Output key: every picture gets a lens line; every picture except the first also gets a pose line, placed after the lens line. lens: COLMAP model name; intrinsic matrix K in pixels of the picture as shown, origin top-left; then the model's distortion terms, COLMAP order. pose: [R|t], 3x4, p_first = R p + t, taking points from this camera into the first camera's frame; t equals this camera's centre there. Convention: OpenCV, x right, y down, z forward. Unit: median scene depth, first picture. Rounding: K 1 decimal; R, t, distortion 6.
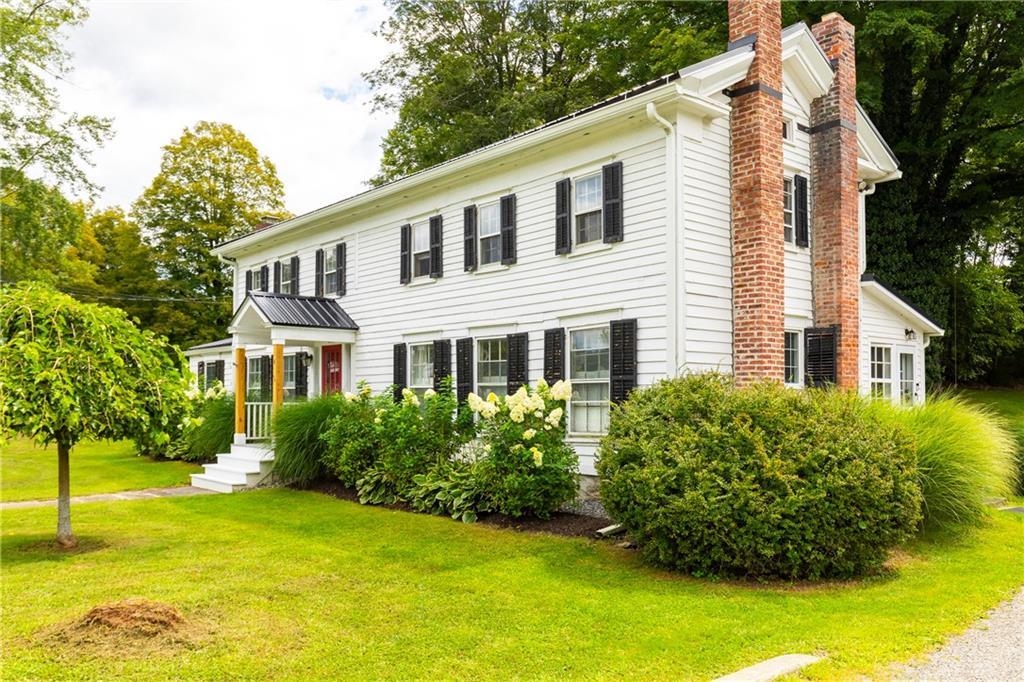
lens RADIAL K [[816.0, 0, 509.9], [0, 816.0, 379.2], [0, 0, 1]] dist [-0.001589, -0.000305]
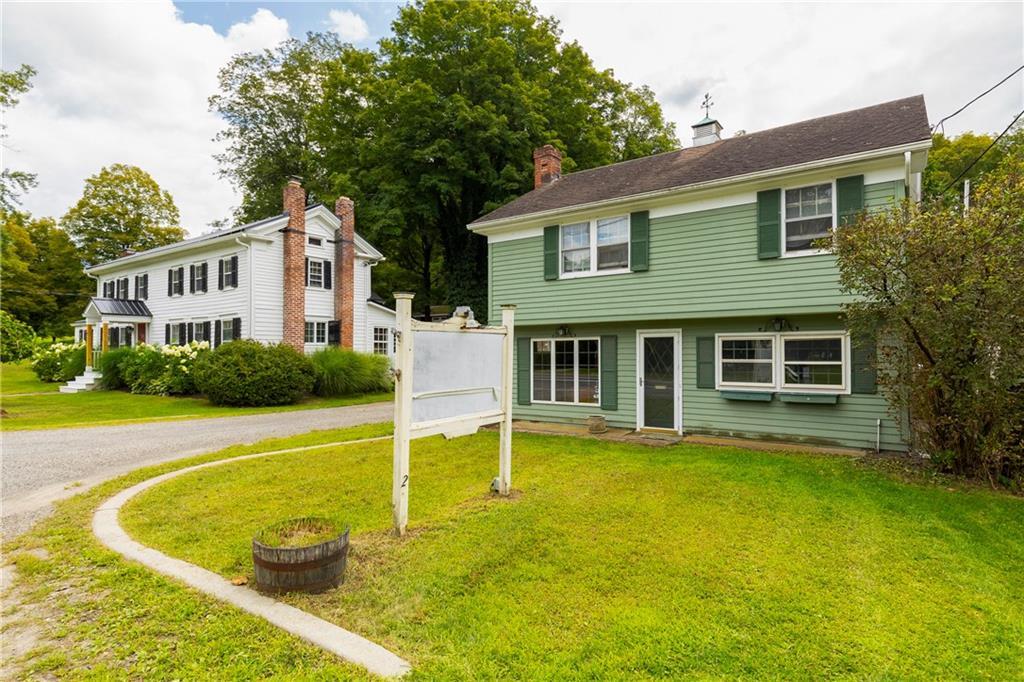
lens RADIAL K [[561.4, 0, 512.0], [0, 561.4, 341.0], [0, 0, 1]] dist [0.005069, 0.001127]
pose [[0.975418, 0.005553, 0.220293, 0.390978], [-0.005746, 0.999983, 0.000233, -0.002840], [-0.220288, -0.001493, 0.975434, -0.605374]]
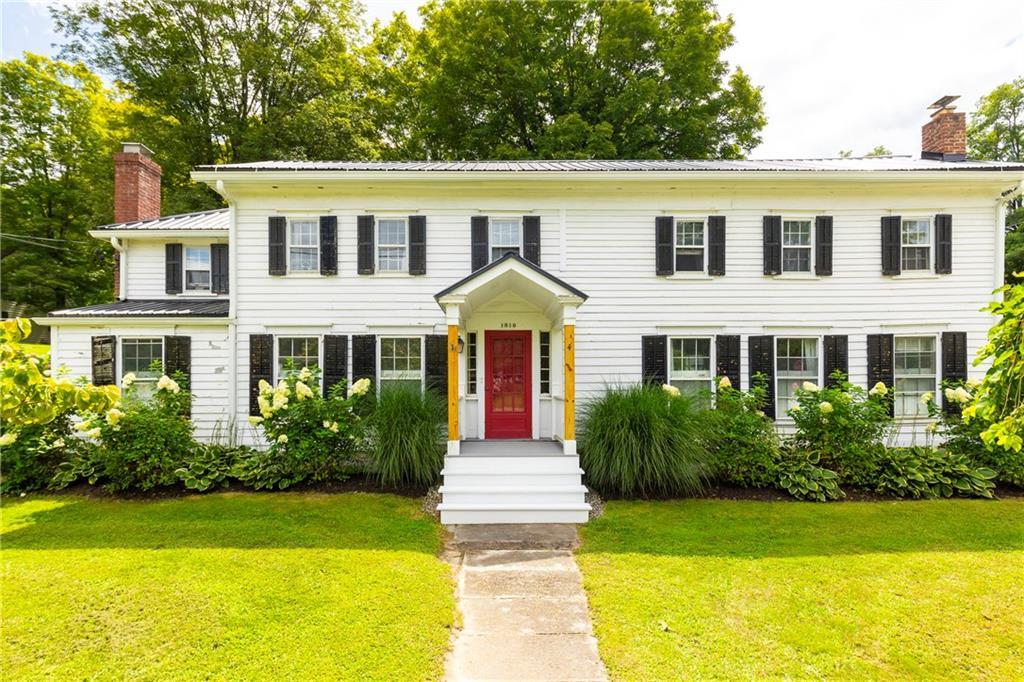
lens RADIAL K [[453.0, 0, 511.3], [0, 453.0, 381.2], [0, 0, 1]] dist [-0.001066, -0.000227]
pose [[0.661051, 0.008727, 0.750291, -0.600410], [-0.015745, 0.999874, 0.002242, 0.012672], [-0.750176, -0.013295, 0.661104, 0.693315]]
